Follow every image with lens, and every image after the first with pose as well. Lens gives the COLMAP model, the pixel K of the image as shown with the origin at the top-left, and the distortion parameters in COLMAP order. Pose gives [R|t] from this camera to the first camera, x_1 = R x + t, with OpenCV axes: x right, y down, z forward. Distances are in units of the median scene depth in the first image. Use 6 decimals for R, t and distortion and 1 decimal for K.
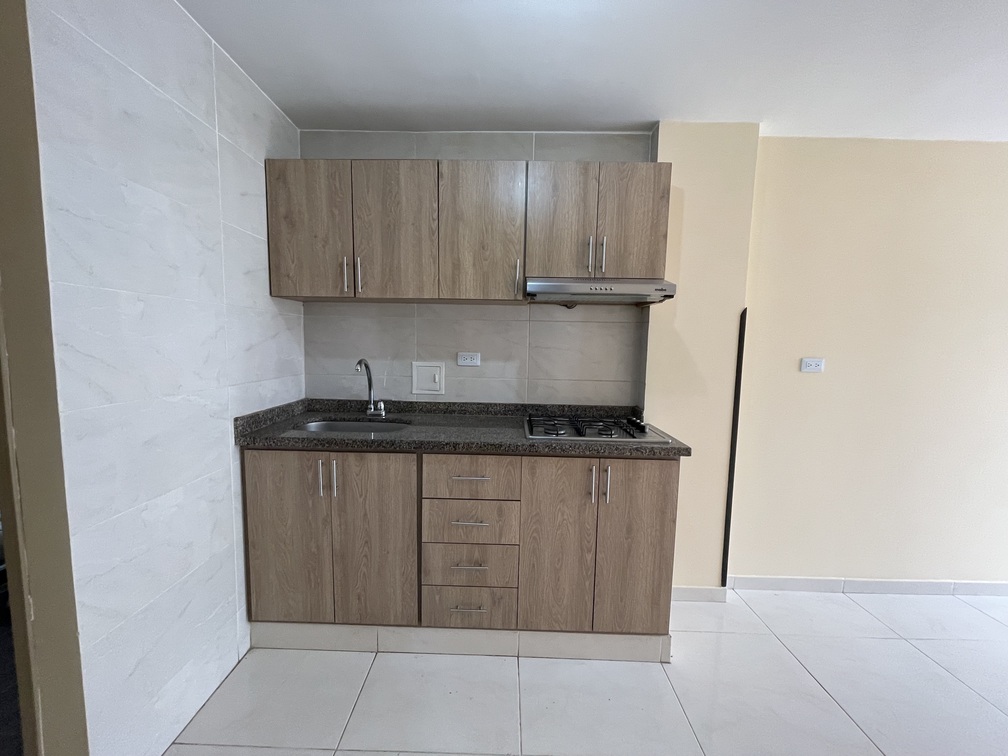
lens RADIAL K [[407.5, 0, 502.1], [0, 407.5, 383.3], [0, 0, 1]] dist [0.002336, -0.001112]
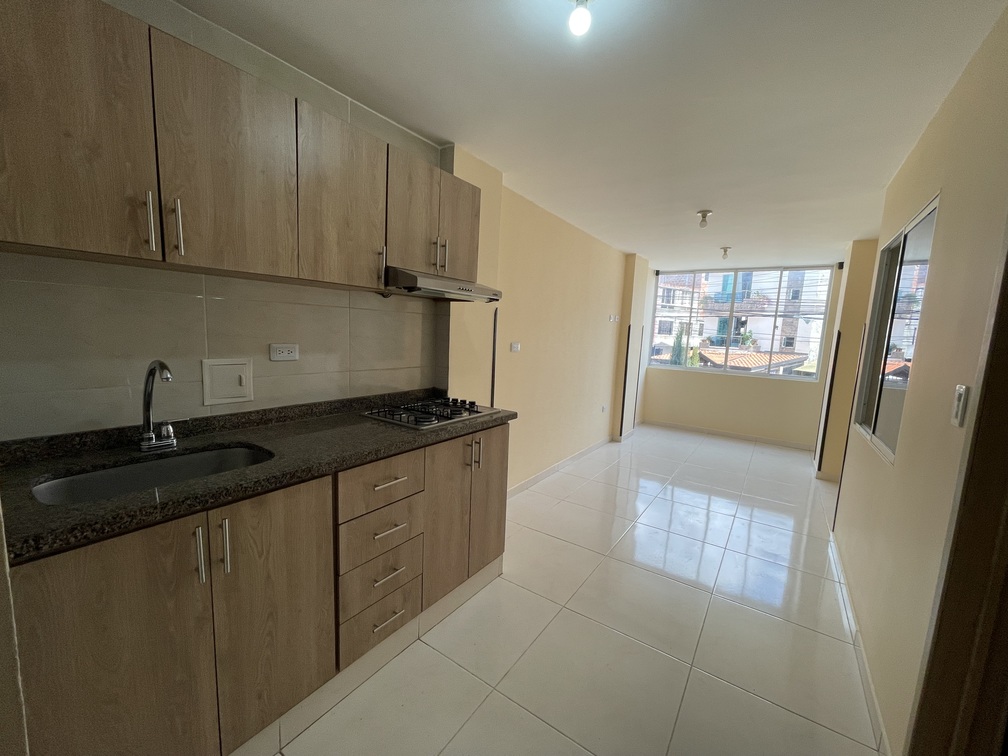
lens RADIAL K [[407.5, 0, 504.7], [0, 407.5, 383.7], [0, 0, 1]] dist [0.002336, -0.001112]
pose [[0.553656, -0.103371, 0.826305, -0.606417], [0.050123, 0.994603, 0.090841, -0.058262], [-0.831236, -0.008877, 0.555850, 0.232668]]
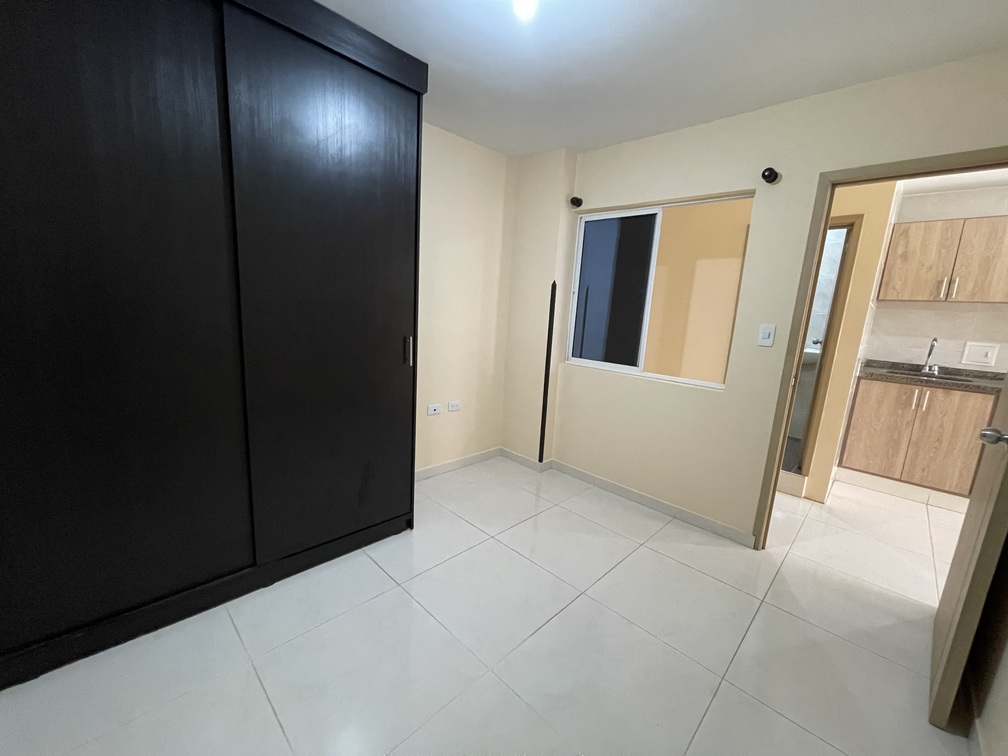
lens RADIAL K [[407.5, 0, 502.9], [0, 407.5, 381.7], [0, 0, 1]] dist [0.002336, -0.001112]
pose [[0.729803, 0.146914, -0.667686, -0.523933], [-0.112337, 0.989132, 0.094855, 0.166678], [0.674365, 0.005780, 0.738375, -1.482746]]
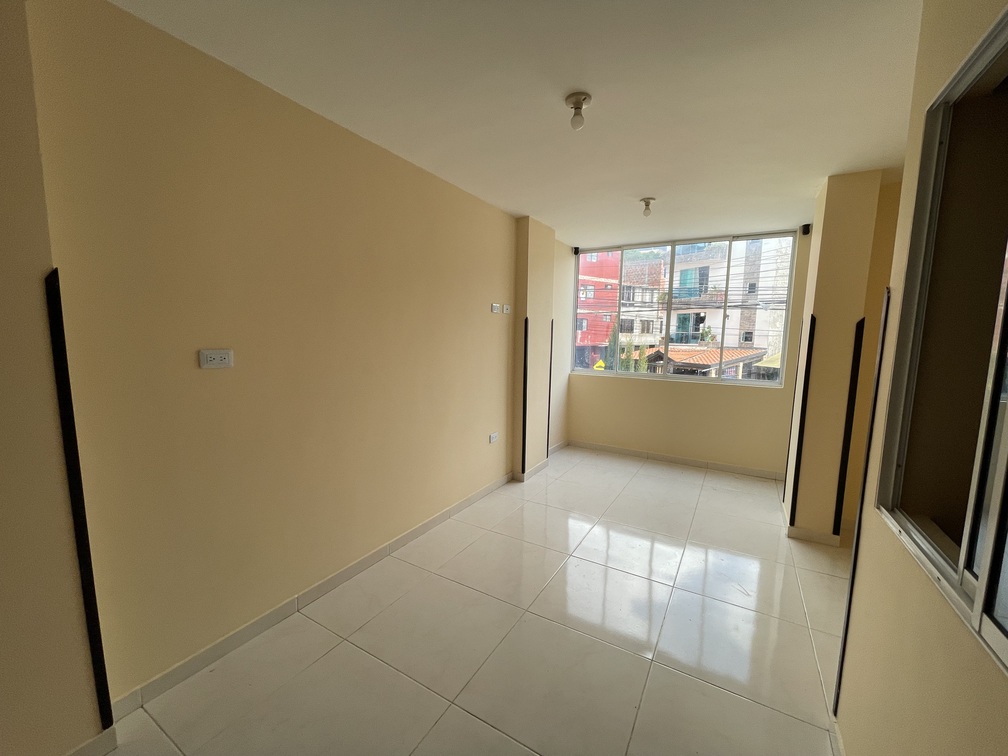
lens RADIAL K [[407.5, 0, 504.2], [0, 407.5, 383.6], [0, 0, 1]] dist [0.002336, -0.001112]
pose [[0.494121, -0.116497, 0.861553, 0.433645], [0.080623, 0.992851, 0.088011, -0.026251], [-0.865647, 0.025973, 0.499981, 0.189887]]
